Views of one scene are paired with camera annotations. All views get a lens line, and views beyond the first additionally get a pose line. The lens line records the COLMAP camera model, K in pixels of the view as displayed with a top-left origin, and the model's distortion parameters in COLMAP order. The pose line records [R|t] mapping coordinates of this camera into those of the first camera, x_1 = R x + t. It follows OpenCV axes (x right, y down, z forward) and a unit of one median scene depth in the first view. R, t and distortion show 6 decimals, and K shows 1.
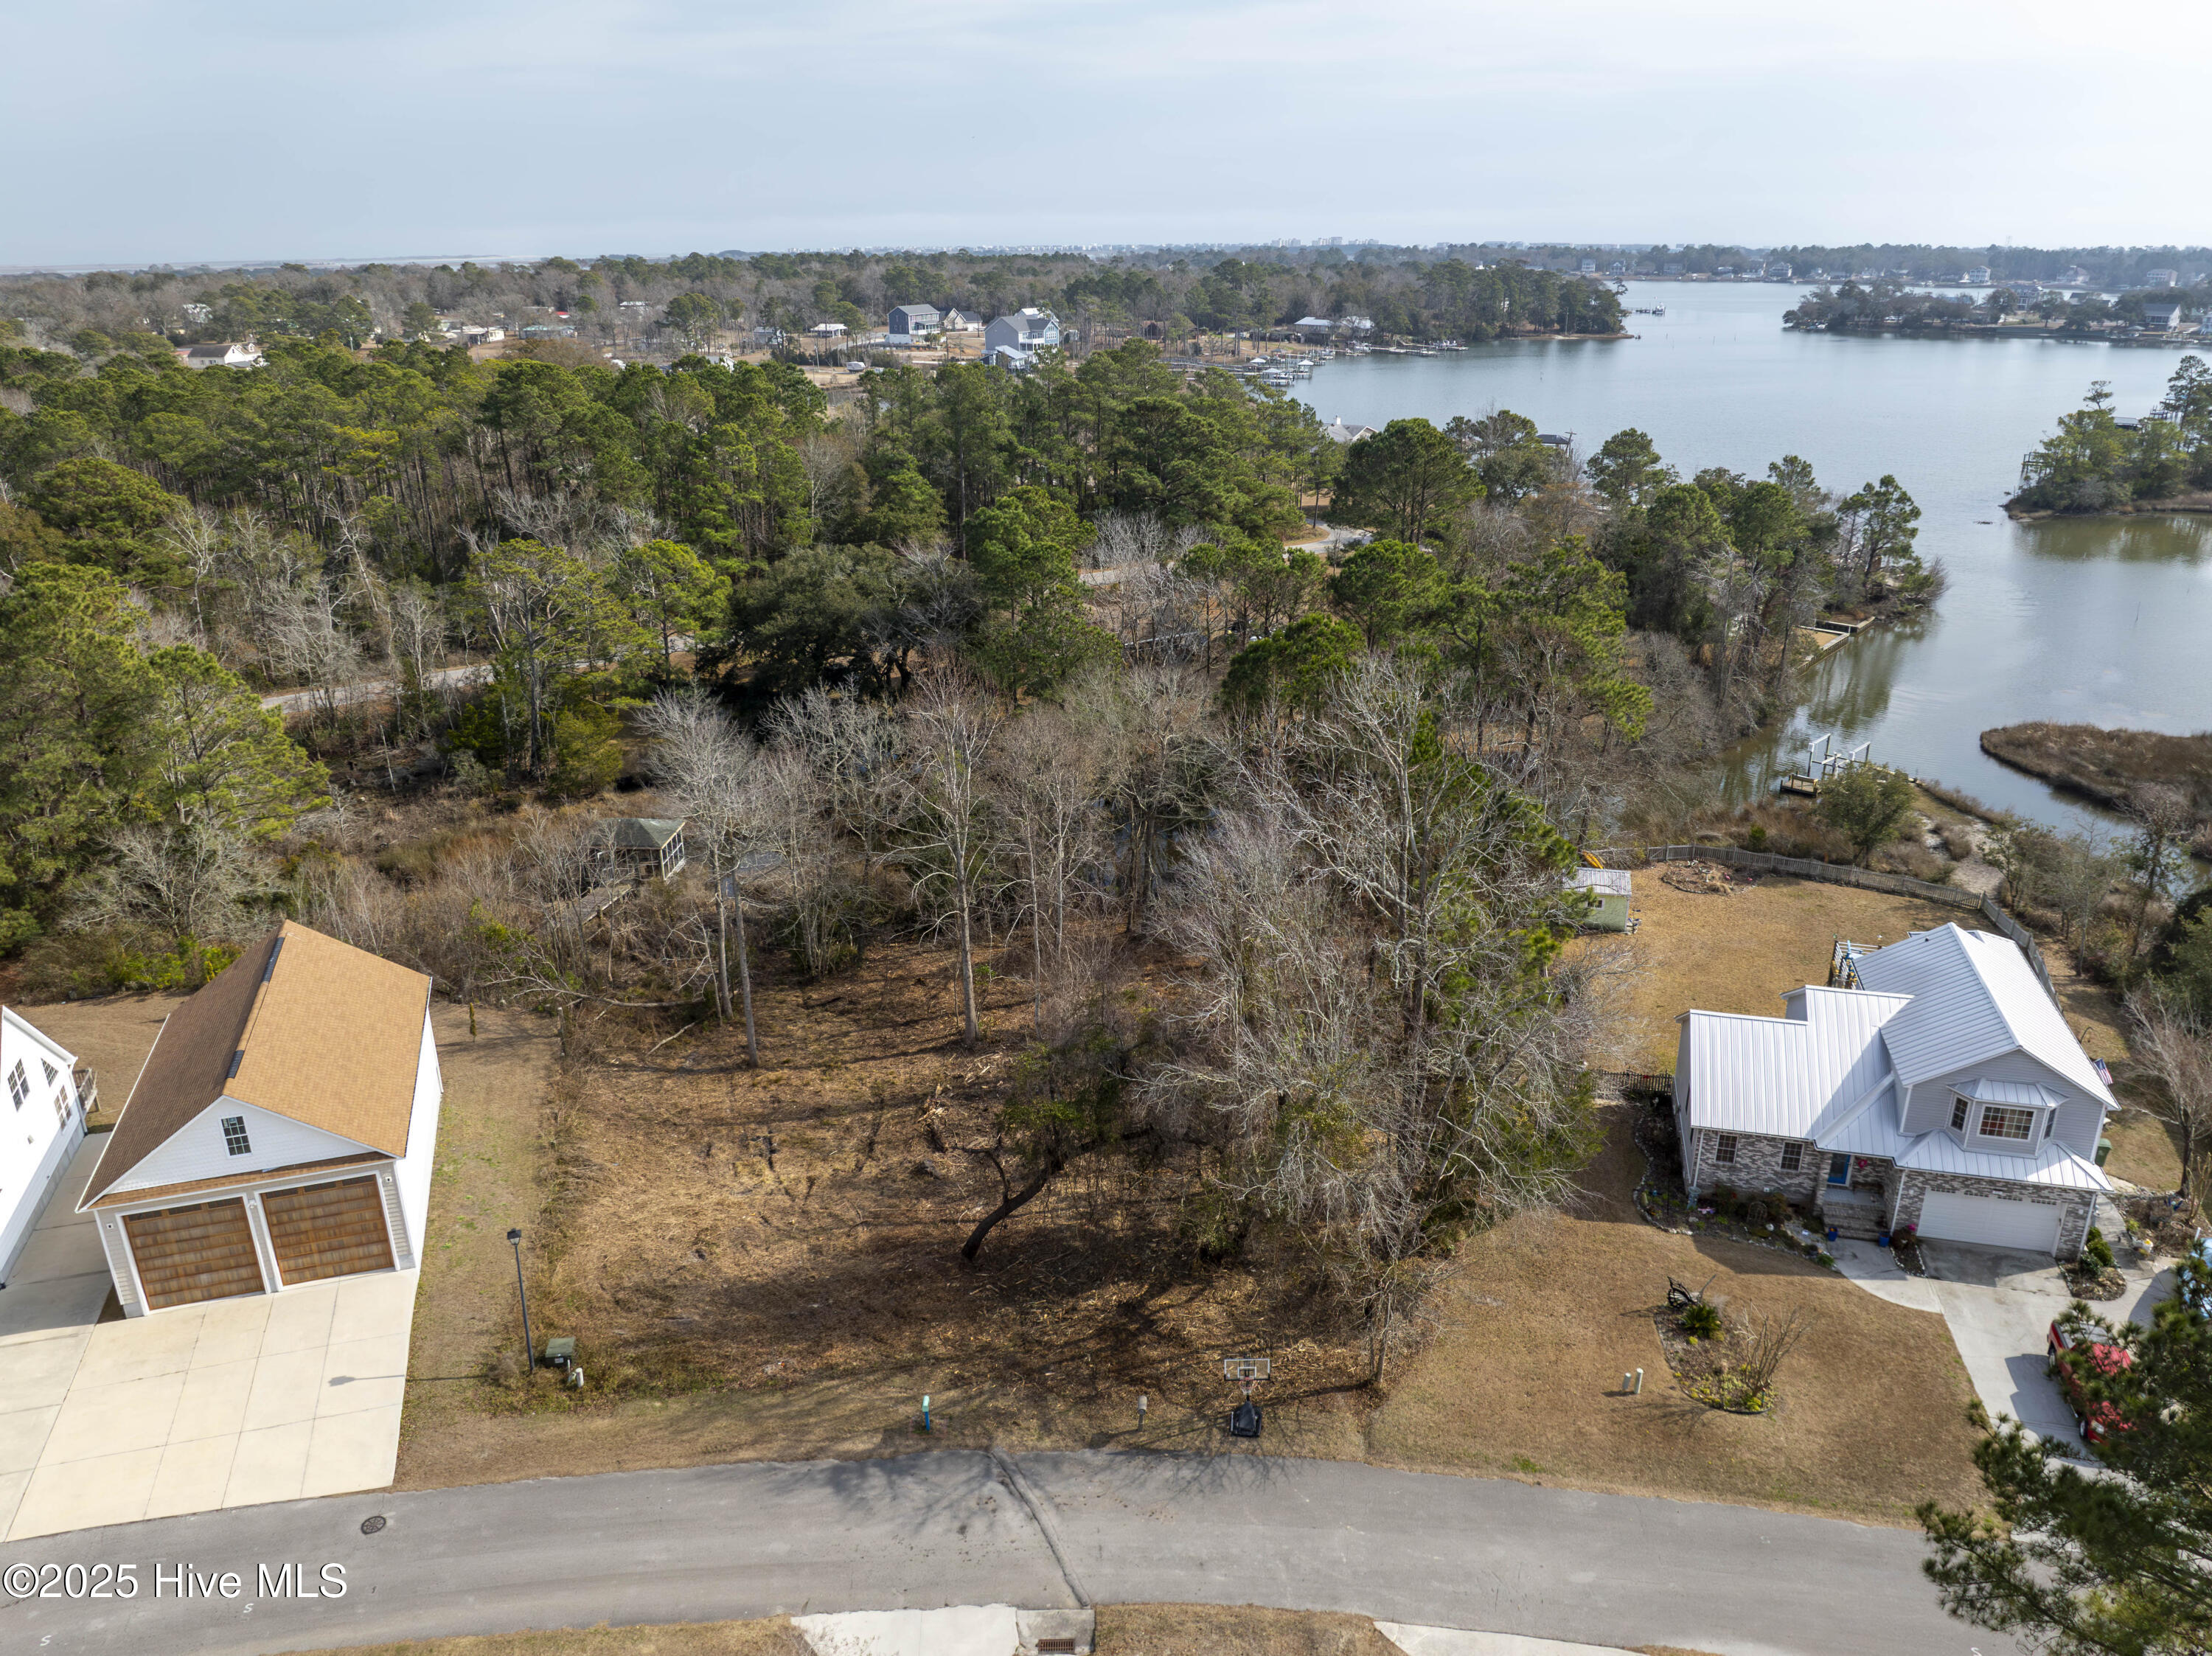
lens RADIAL K [[1572.9, 0, 1105.5], [0, 1572.9, 830.1], [0, 0, 1]] dist [-0.033686, 0.008429]
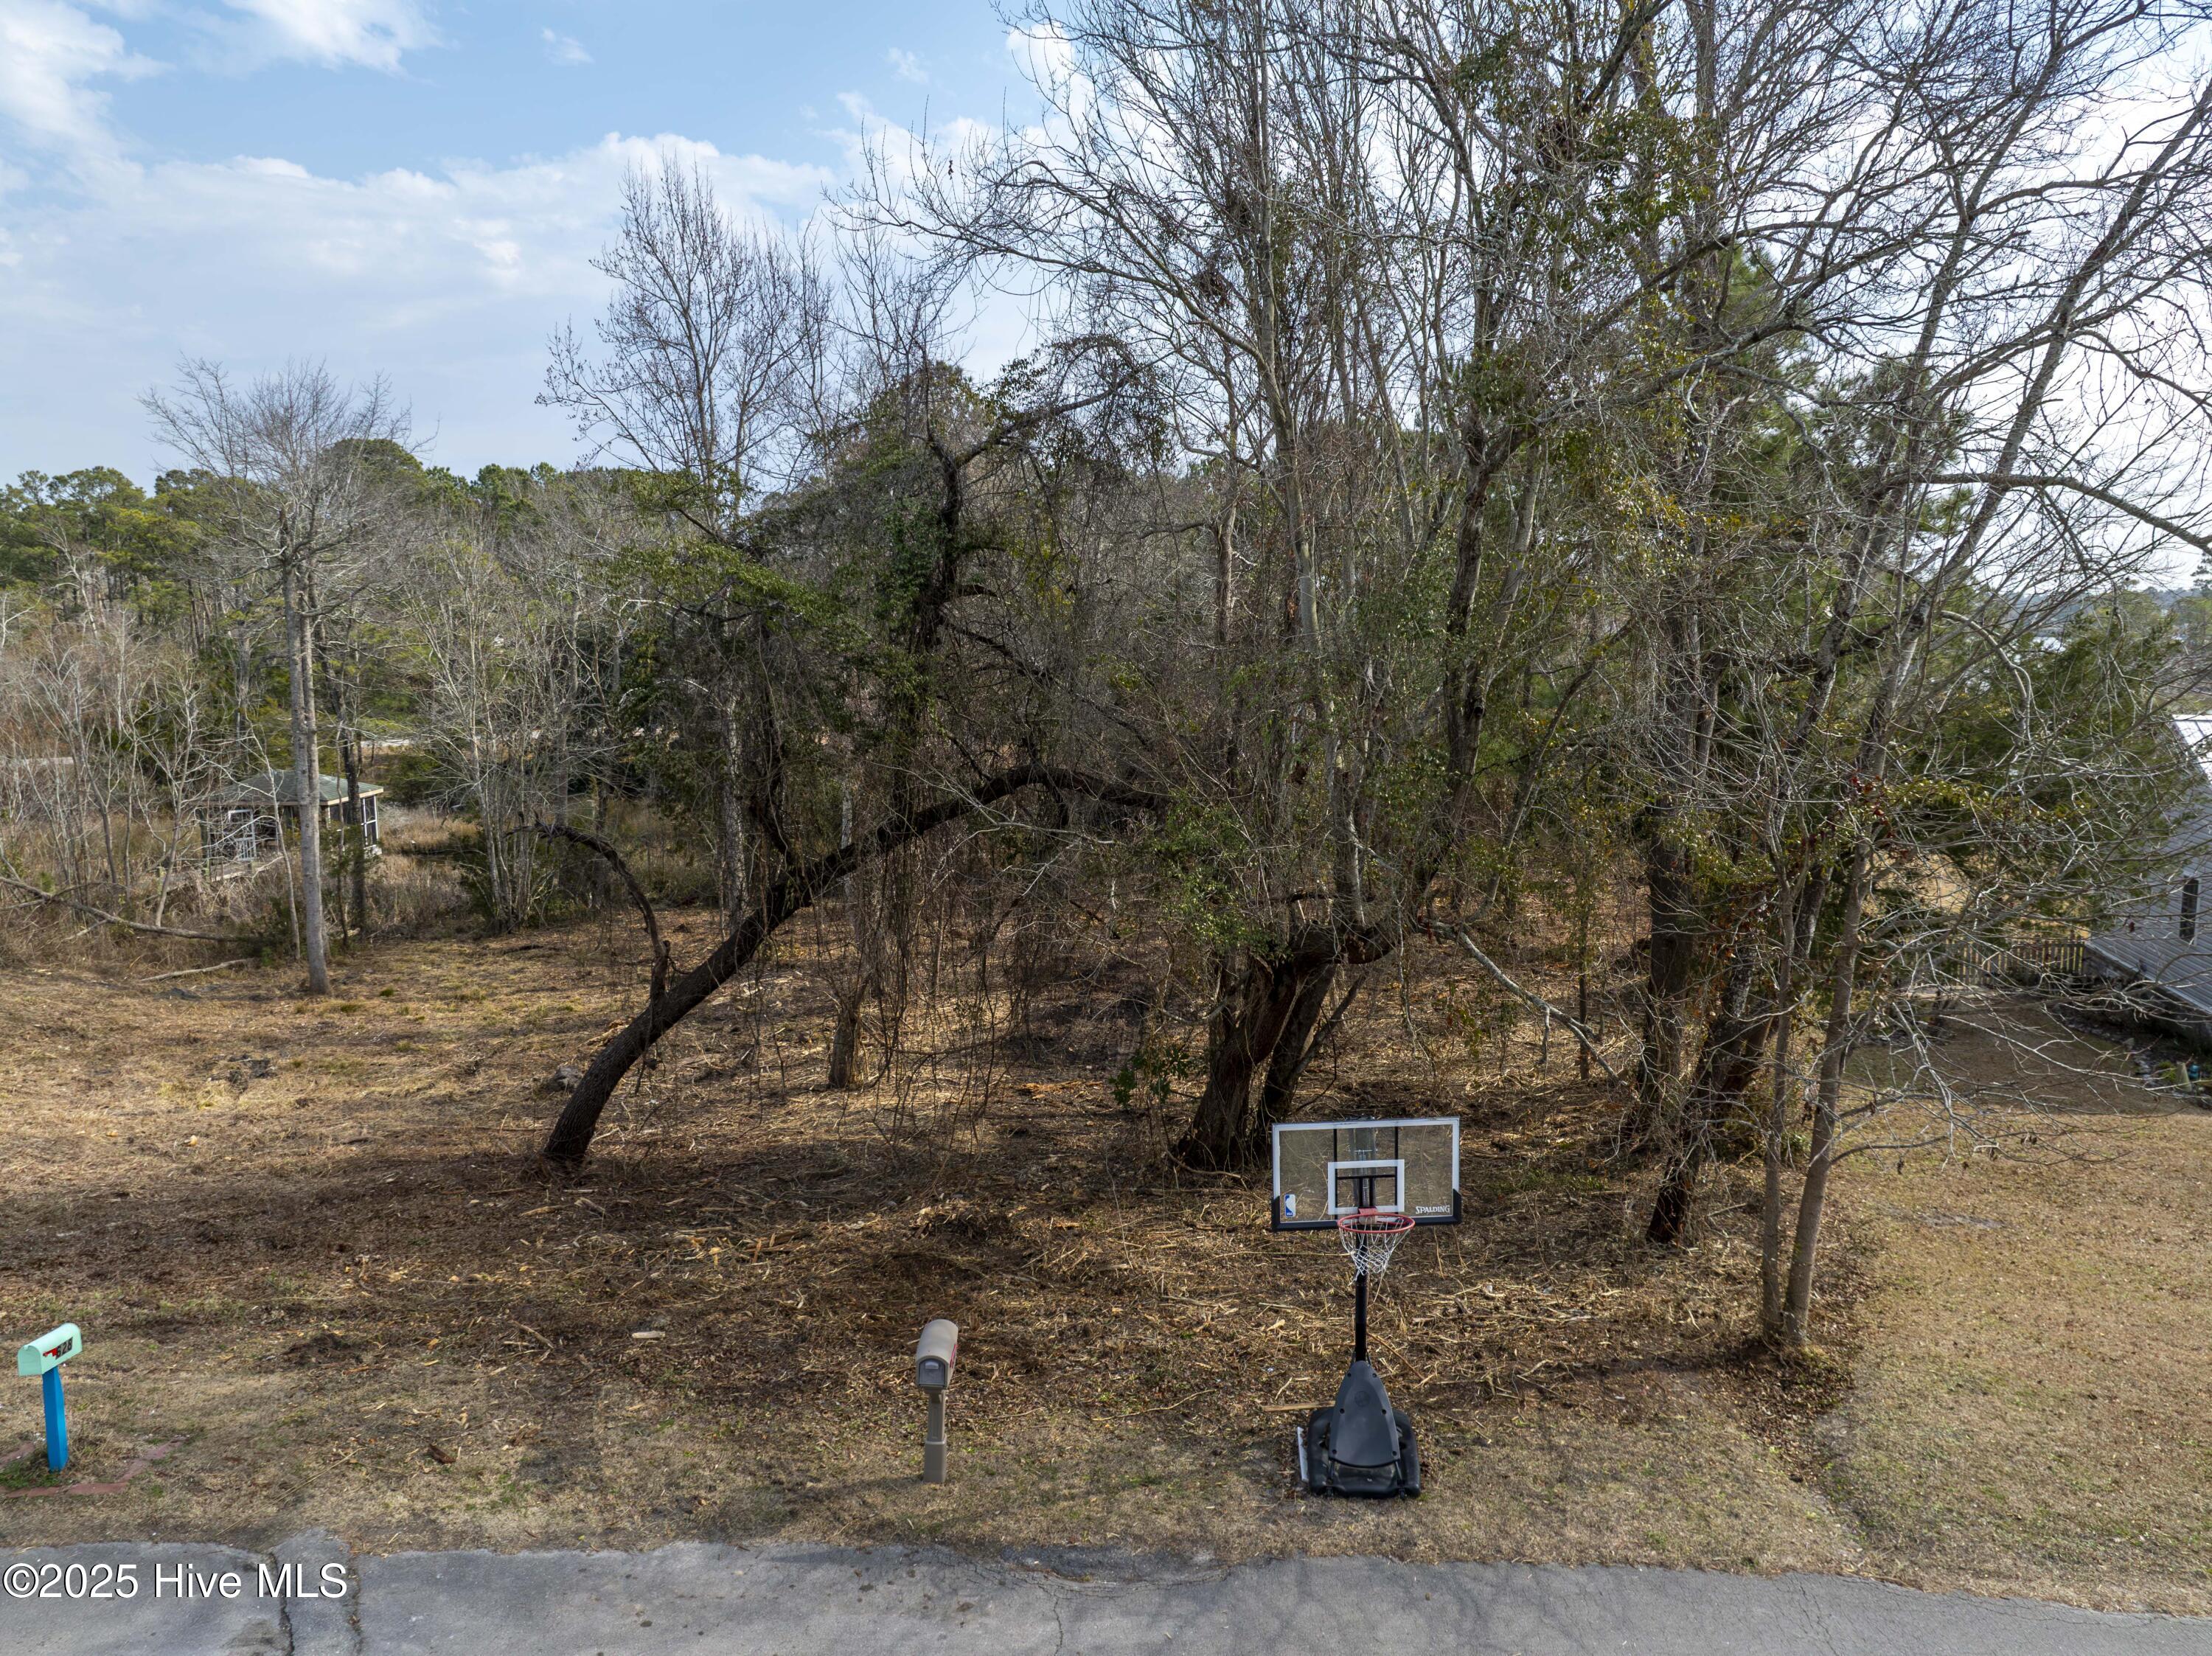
lens RADIAL K [[1572.9, 0, 1107.6], [0, 1572.9, 830.0], [0, 0, 1]] dist [-0.033686, 0.008429]
pose [[0.999726, -0.001154, 0.023372, 0.043982], [0.006448, 0.973697, -0.227757, 0.340101], [-0.022494, 0.227845, 0.973438, 0.736656]]
